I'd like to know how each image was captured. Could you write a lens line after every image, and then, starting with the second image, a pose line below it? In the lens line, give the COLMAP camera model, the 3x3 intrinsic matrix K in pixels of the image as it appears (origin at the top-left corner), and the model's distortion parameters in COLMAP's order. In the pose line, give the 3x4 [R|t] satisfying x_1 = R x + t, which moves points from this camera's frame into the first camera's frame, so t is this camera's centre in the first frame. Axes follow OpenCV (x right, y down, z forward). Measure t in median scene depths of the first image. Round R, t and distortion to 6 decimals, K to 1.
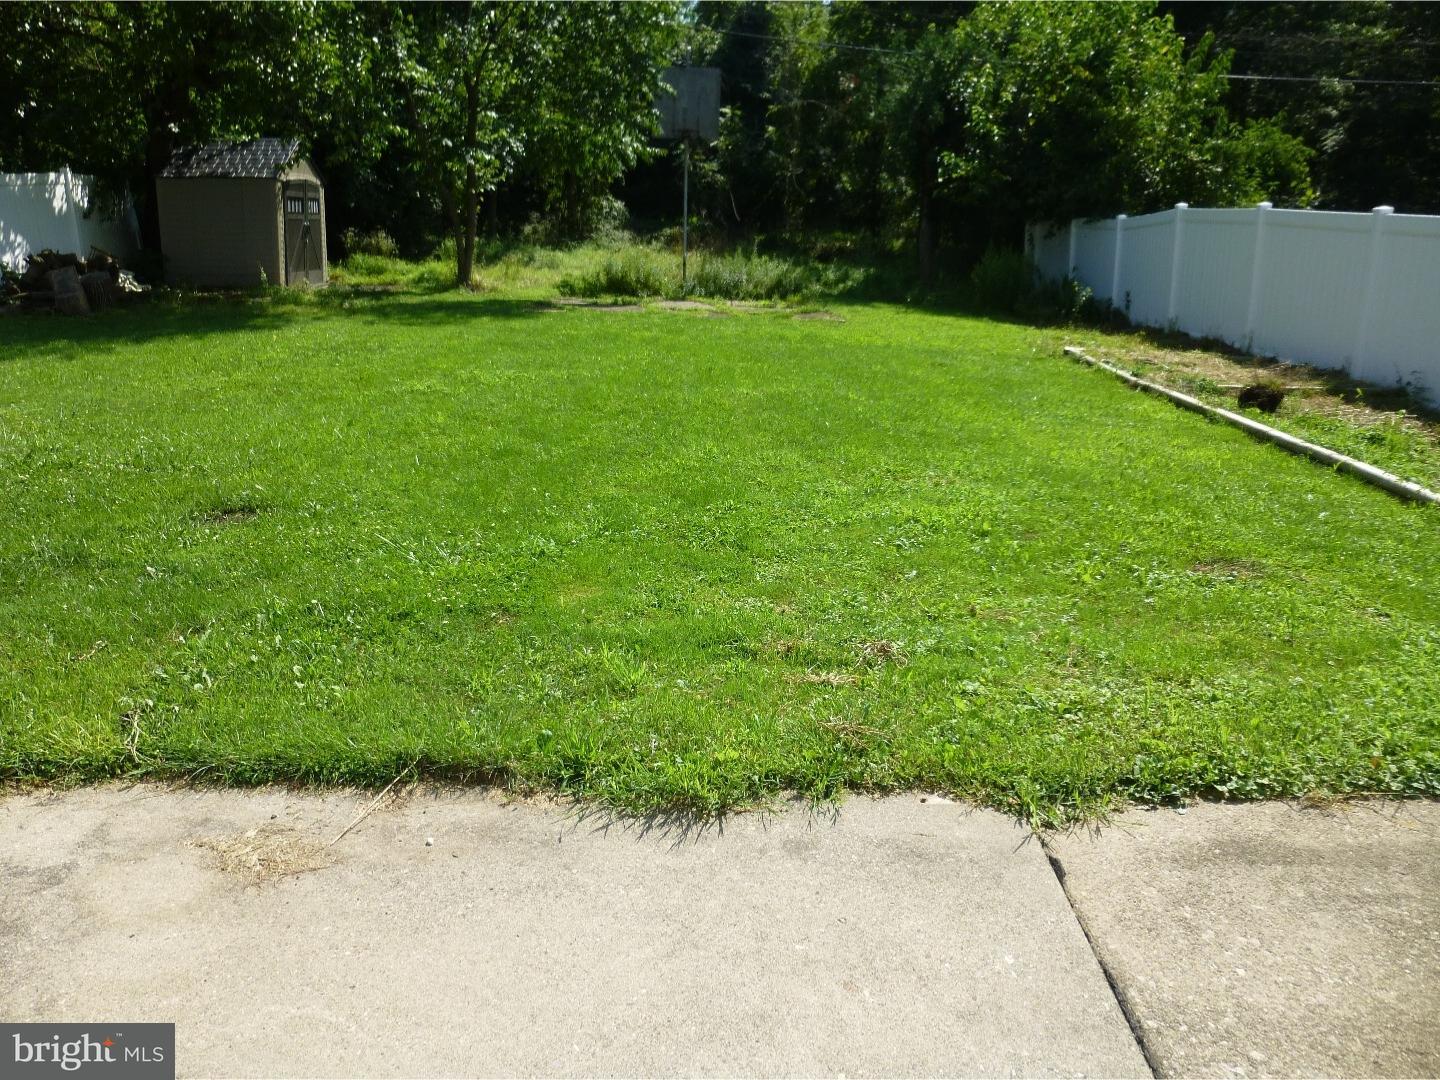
lens RADIAL K [[1093.4, 0, 710.3], [0, 1093.4, 544.0], [0, 0, 1]] dist [-0.046030, 0.030627]
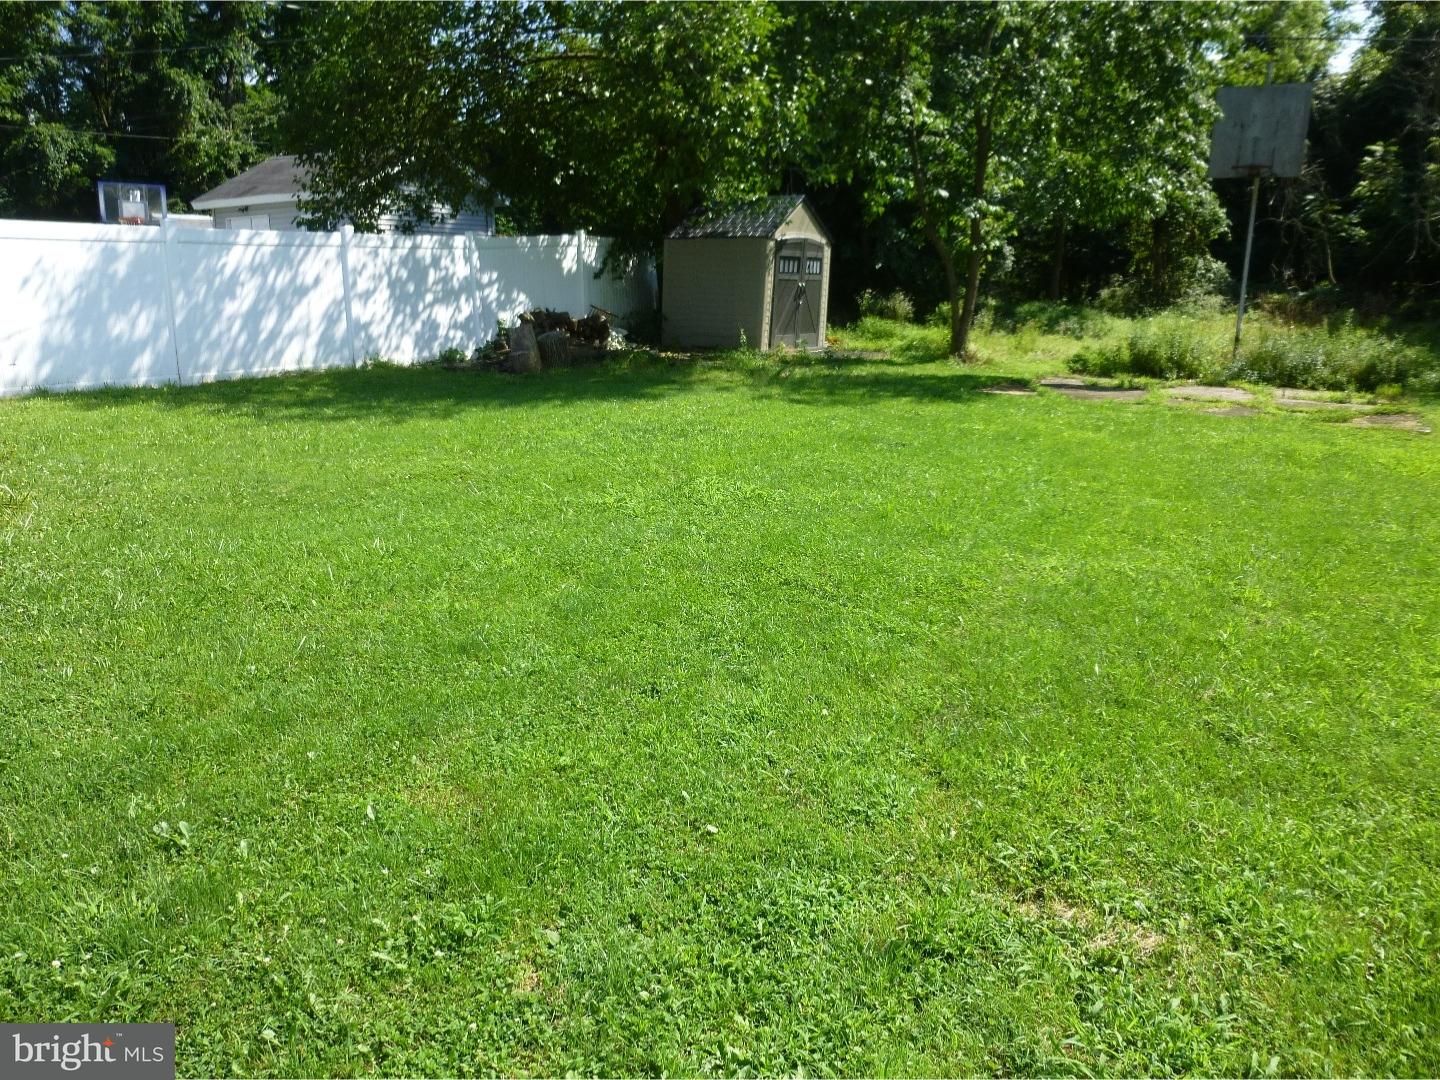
lens RADIAL K [[1093.4, 0, 722.1], [0, 1093.4, 528.1], [0, 0, 1]] dist [-0.046030, 0.030627]
pose [[0.847031, 0.113419, -0.519302, 0.082064], [-0.148753, 0.988513, -0.026732, -0.052049], [0.510305, 0.099890, 0.854173, 0.181332]]
